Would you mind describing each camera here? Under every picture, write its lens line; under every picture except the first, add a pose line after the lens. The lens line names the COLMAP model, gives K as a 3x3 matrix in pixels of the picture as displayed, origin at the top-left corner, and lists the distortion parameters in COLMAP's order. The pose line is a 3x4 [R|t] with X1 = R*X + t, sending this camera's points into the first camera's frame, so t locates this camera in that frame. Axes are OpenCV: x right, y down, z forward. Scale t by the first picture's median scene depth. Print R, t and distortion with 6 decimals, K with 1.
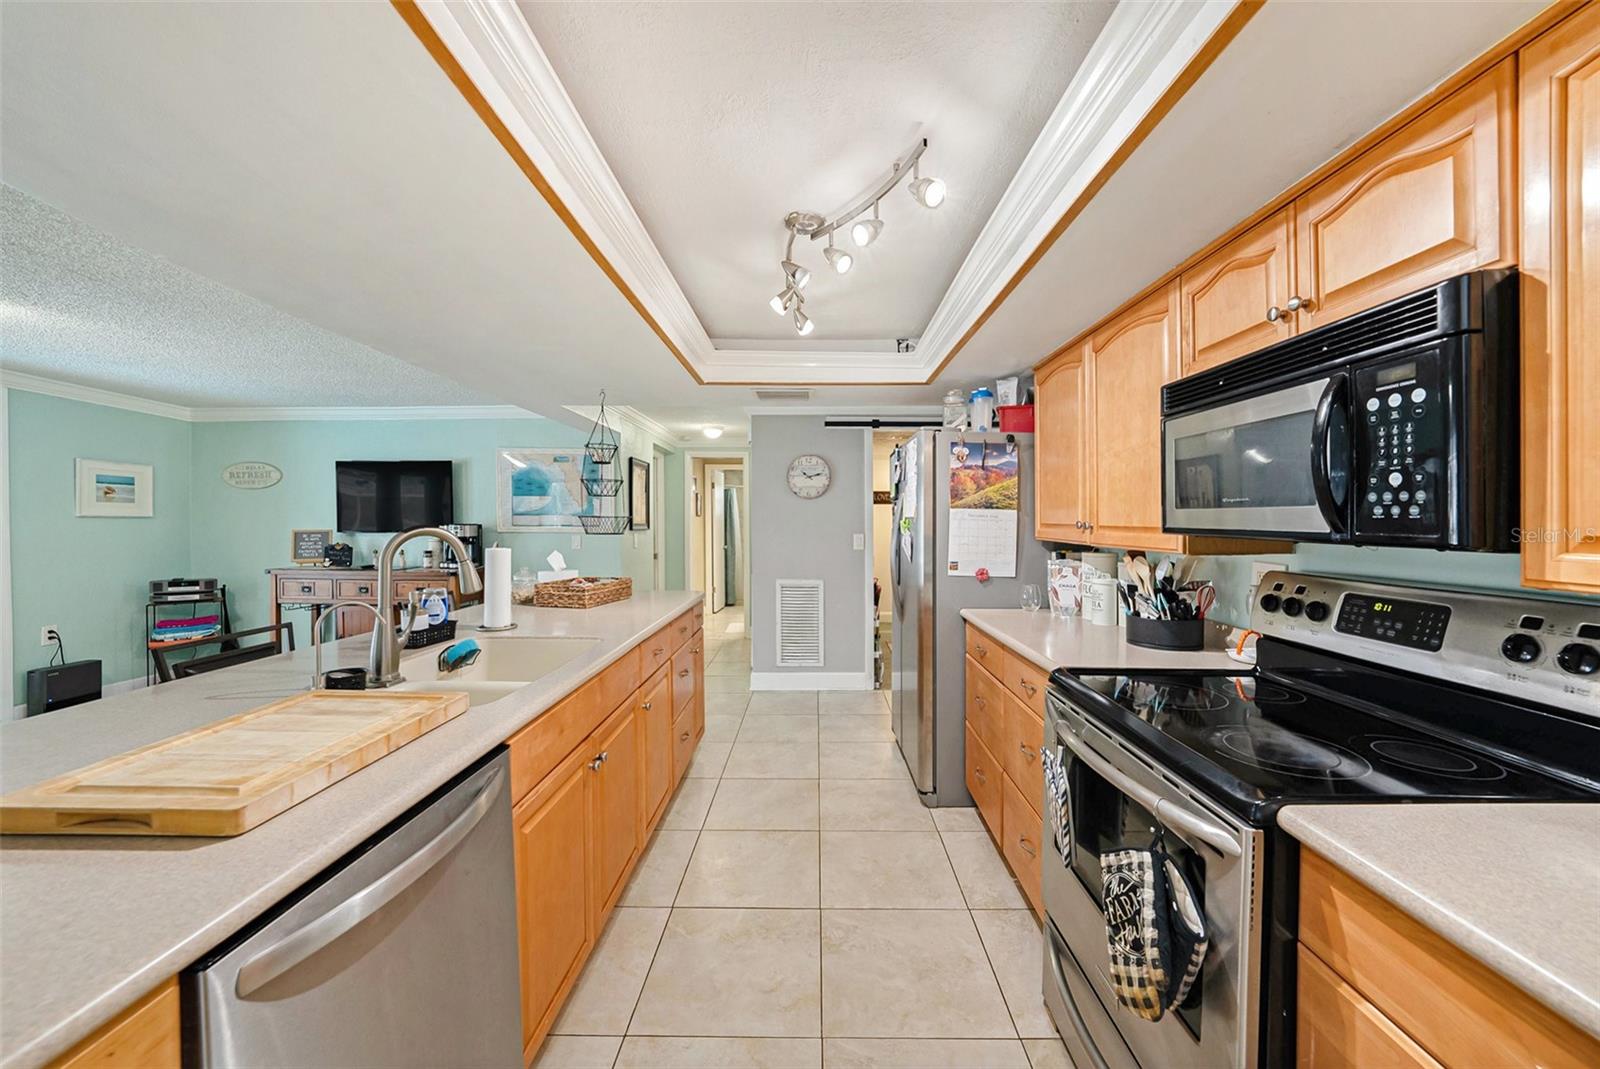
lens RADIAL K [[597.0, 0, 816.7], [0, 597.0, 527.8], [0, 0, 1]] dist [-0.000125, -0.024828]
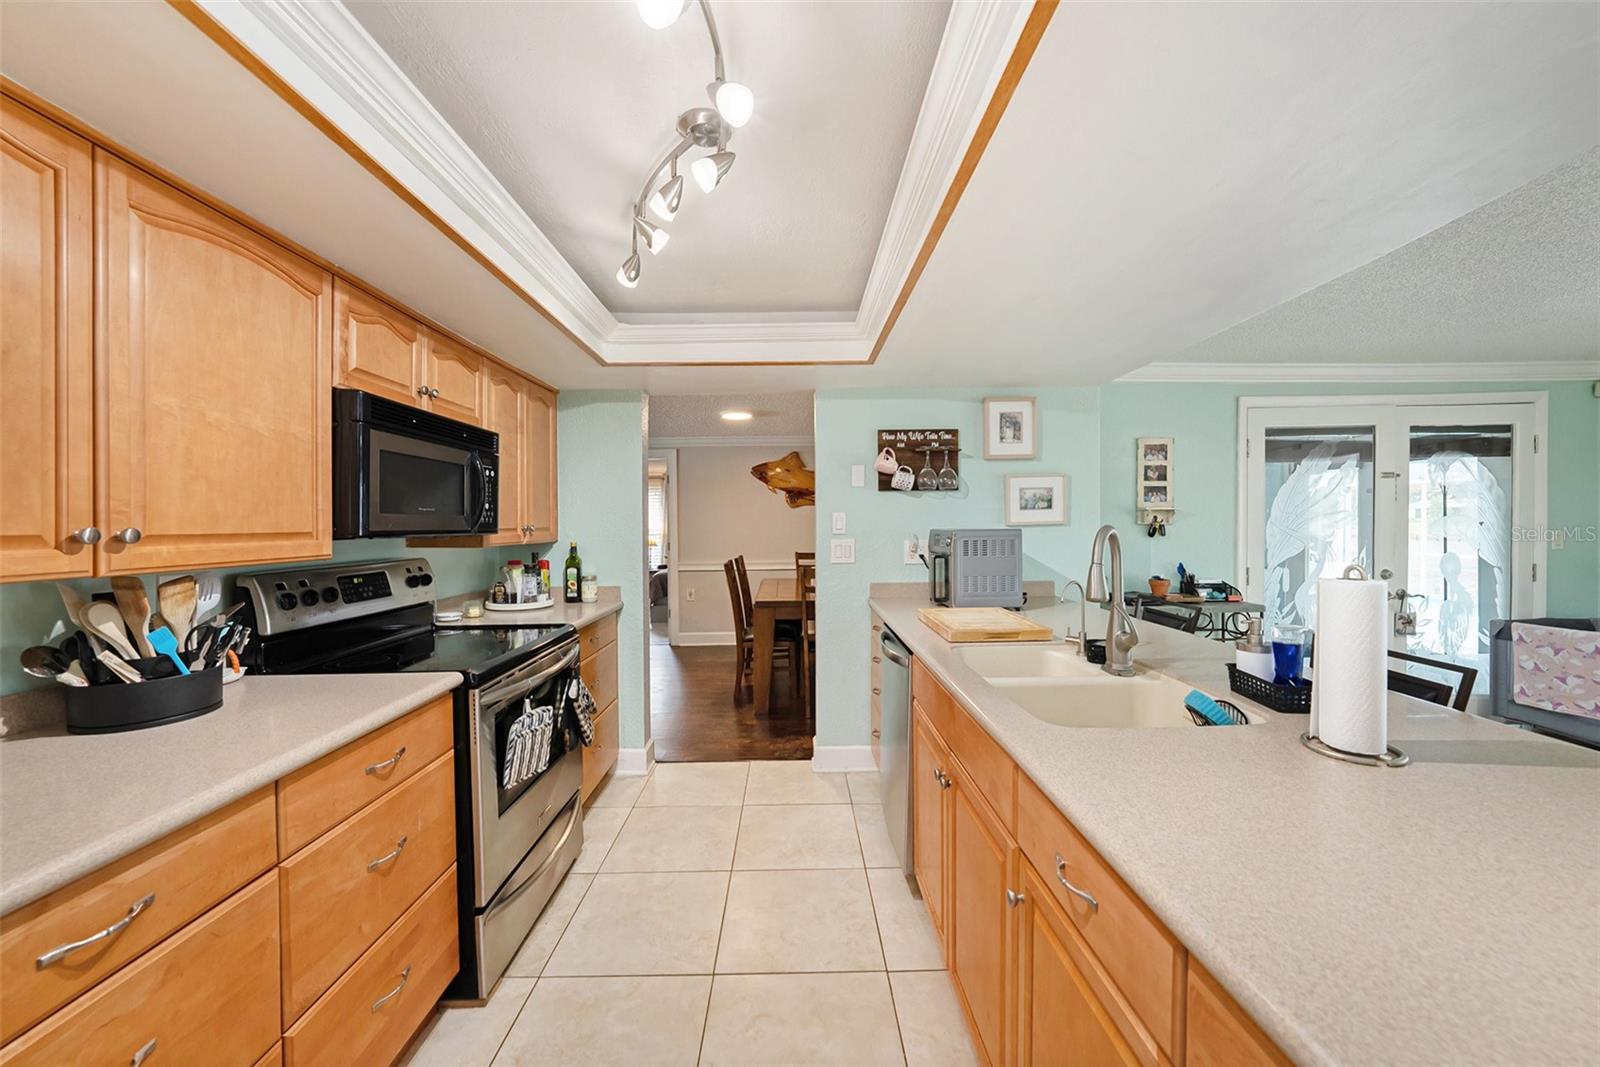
lens RADIAL K [[580.1, 0, 806.1], [0, 580.1, 527.4], [0, 0, 1]] dist [-0.012521, 0.000138]
pose [[-0.999966, 0.000282, 0.008215, -0.062009], [0.000413, 0.999874, 0.015856, -0.007443], [-0.008210, 0.015859, -0.999841, 0.688384]]
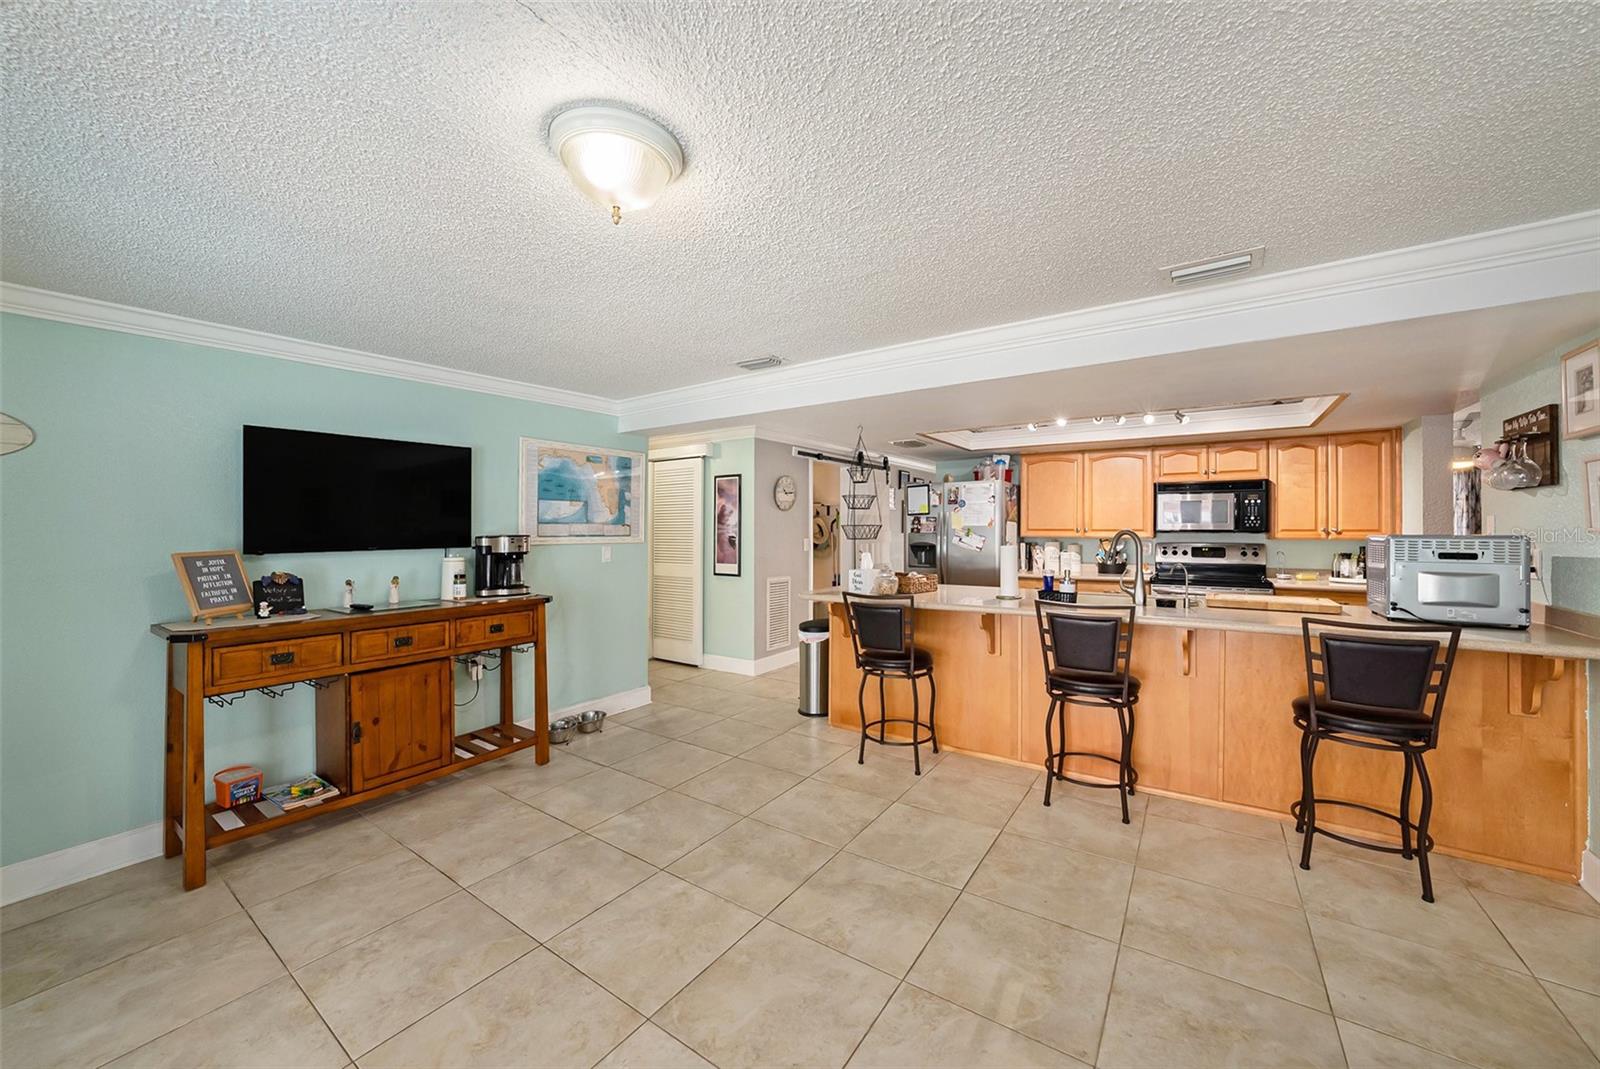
lens RADIAL K [[580.1, 0, 806.1], [0, 580.1, 528.4], [0, 0, 1]] dist [-0.012521, 0.000138]
pose [[0.560262, -0.005975, 0.828294, -0.999652], [0.013816, 0.999902, -0.002133, -0.008880], [-0.828200, 0.012638, 0.560290, 0.287405]]
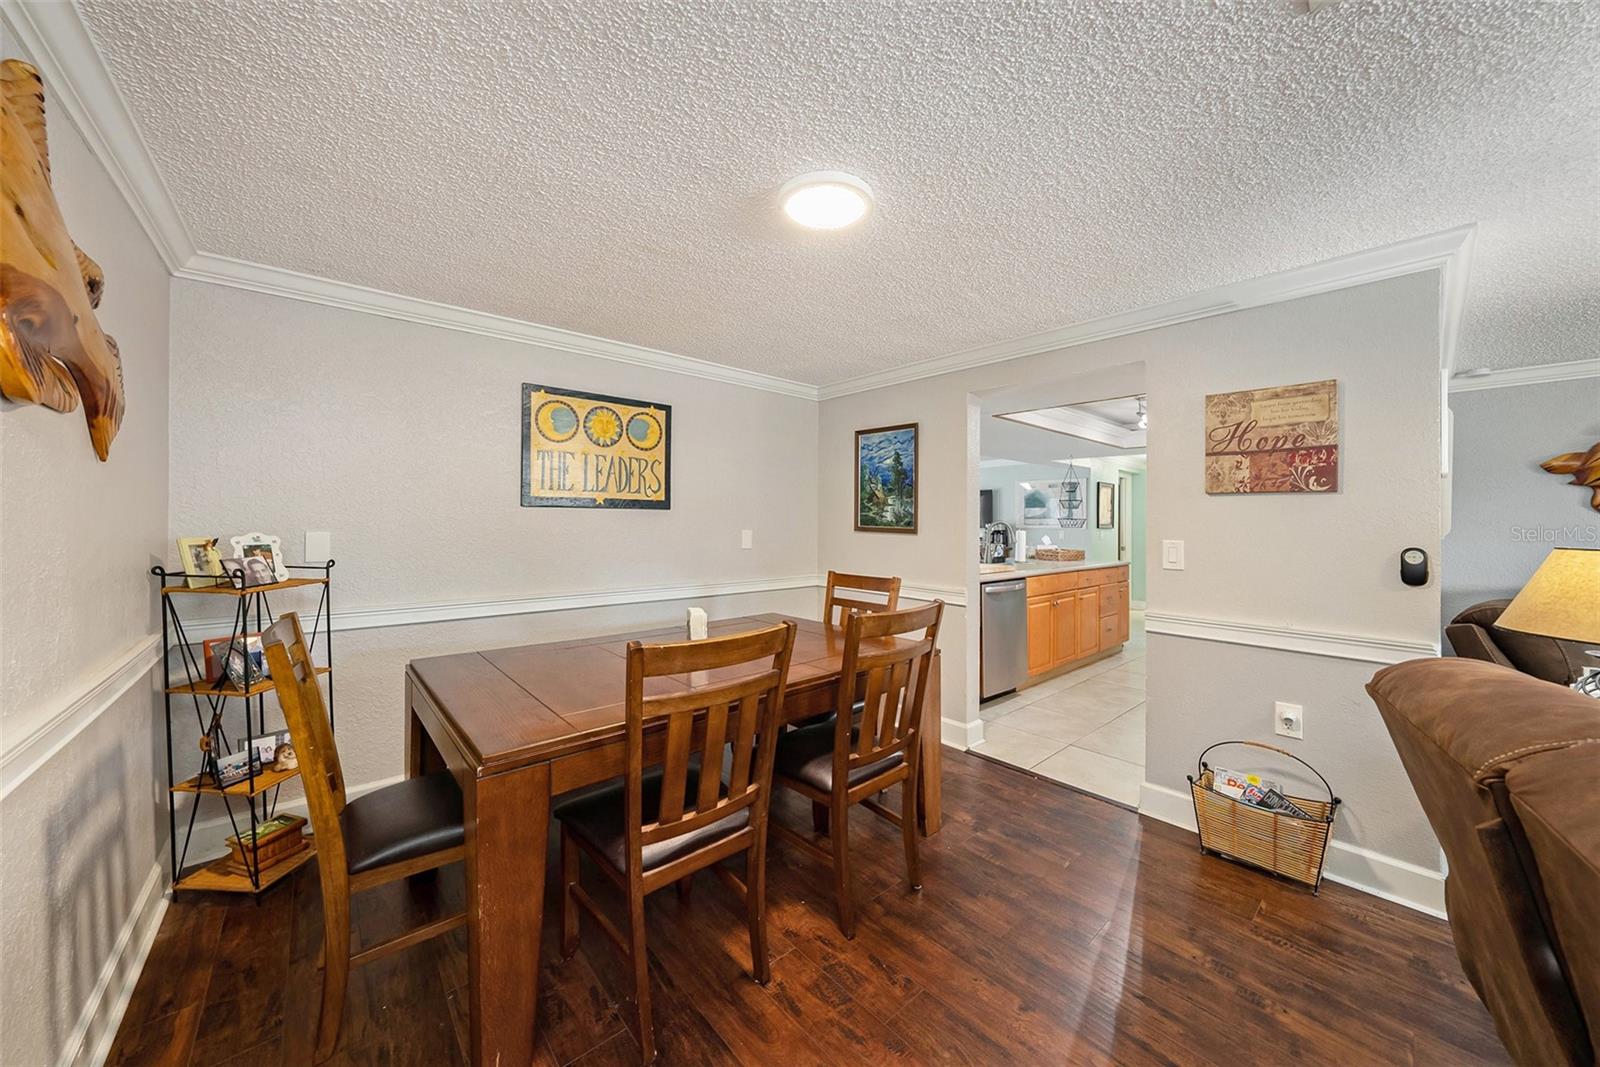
lens RADIAL K [[552.0, 0, 800.0], [0, 552.0, 533.5], [0, 0, 1]] dist [-0.037455, 0.005939]
pose [[0.657377, 0.021052, -0.753268, 0.301956], [-0.016094, 0.999774, 0.013895, 0.012191], [0.753390, 0.002989, 0.657567, -0.624242]]
